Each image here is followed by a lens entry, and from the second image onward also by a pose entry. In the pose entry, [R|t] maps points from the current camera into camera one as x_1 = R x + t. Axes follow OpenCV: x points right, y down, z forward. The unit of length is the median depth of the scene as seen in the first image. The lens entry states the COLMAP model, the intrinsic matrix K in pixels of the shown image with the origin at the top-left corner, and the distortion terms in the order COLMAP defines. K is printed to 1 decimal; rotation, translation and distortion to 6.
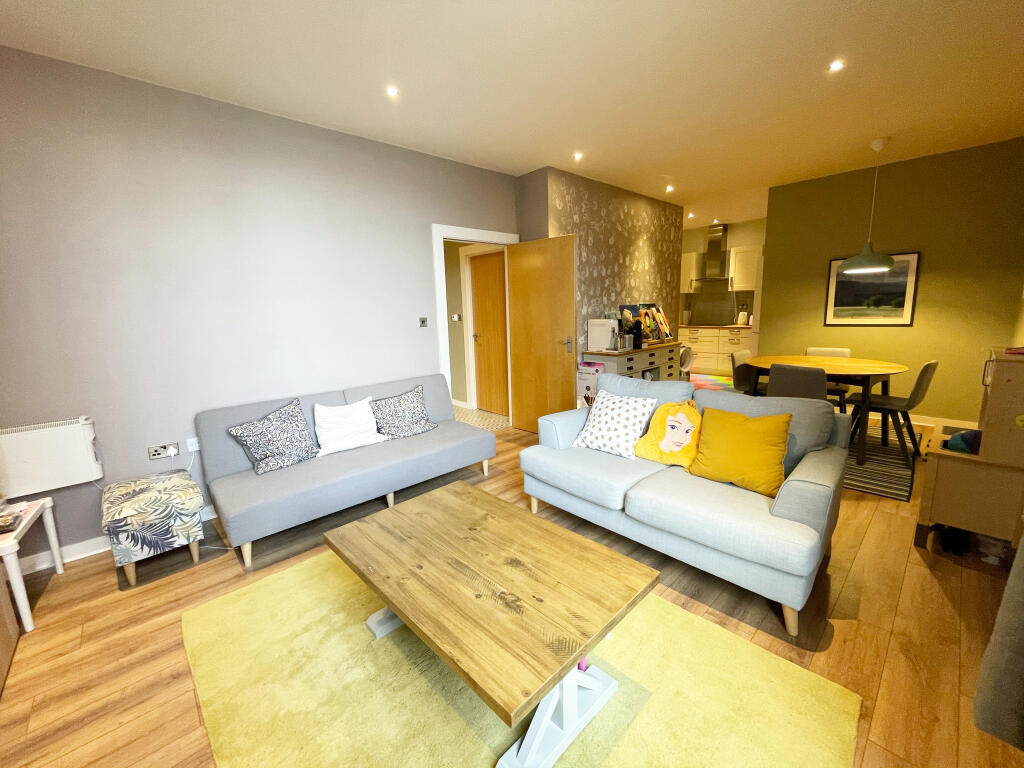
lens RADIAL K [[414.0, 0, 512.7], [0, 414.0, 380.7], [0, 0, 1]] dist [-0.006186, 0.000595]
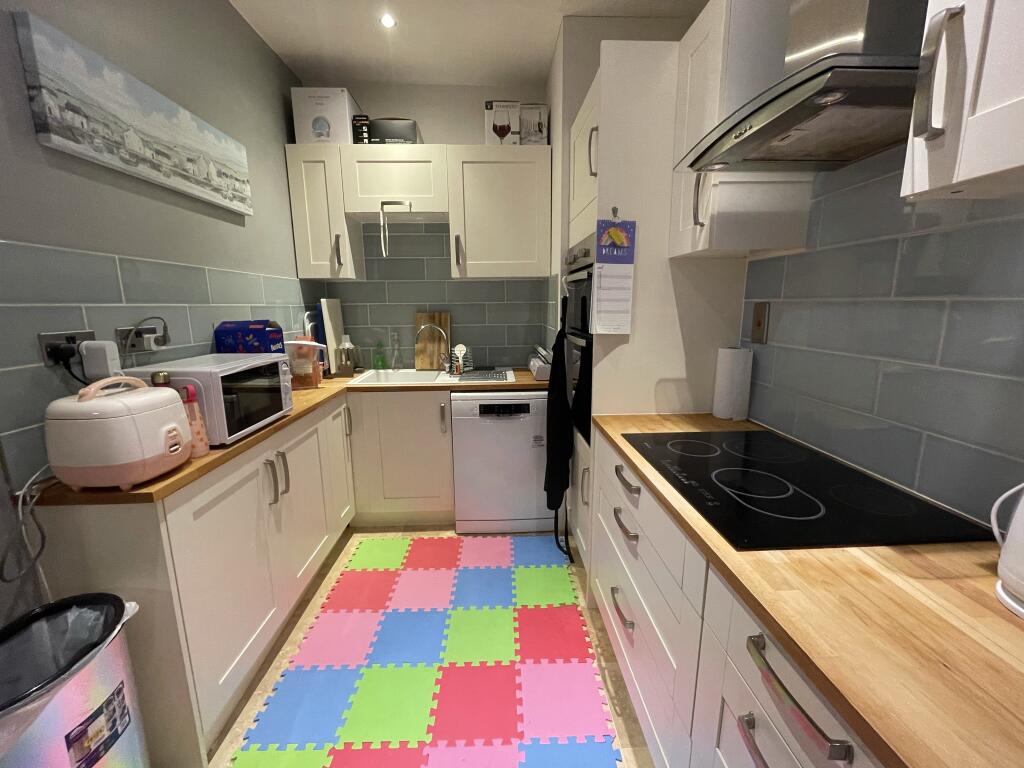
lens RADIAL K [[414.0, 0, 514.3], [0, 414.0, 381.5], [0, 0, 1]] dist [-0.006186, 0.000595]
pose [[0.759081, 0.146782, -0.634233, 0.538091], [-0.136679, 0.988469, 0.065179, -0.176298], [0.636487, 0.037210, 0.770390, 0.903690]]
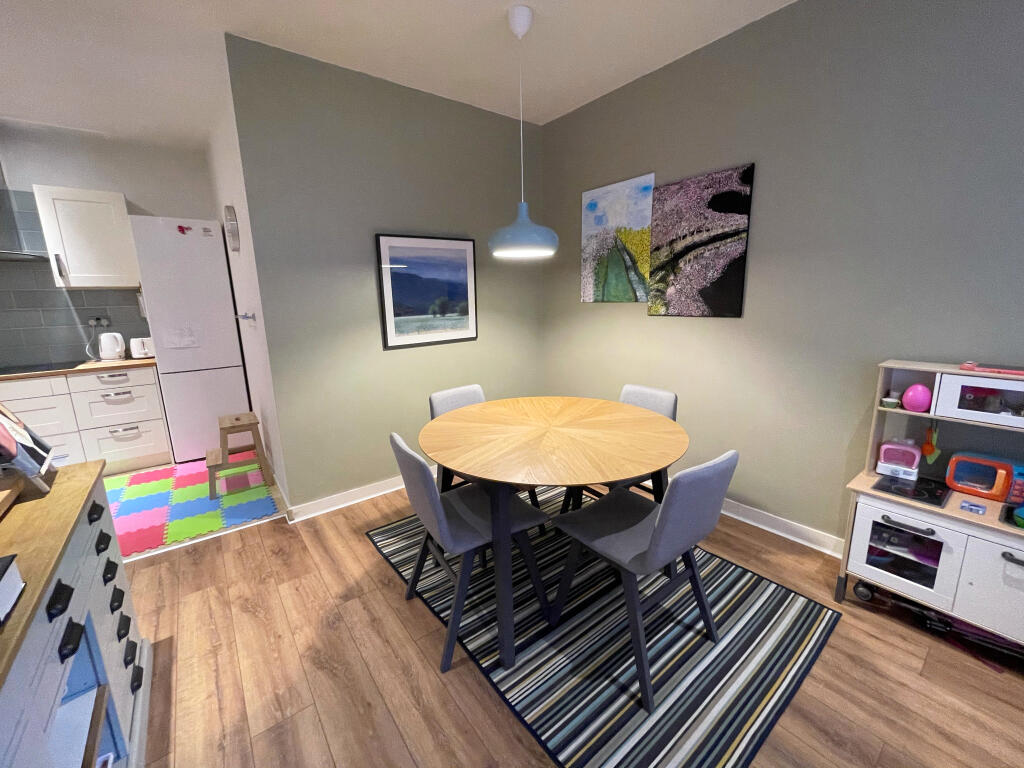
lens RADIAL K [[414.0, 0, 512.4], [0, 414.0, 383.3], [0, 0, 1]] dist [-0.006186, 0.000595]
pose [[0.094523, -0.172745, 0.980421, 0.130711], [0.194818, 0.968998, 0.151950, -0.094568], [-0.976274, 0.176641, 0.125247, 0.512889]]
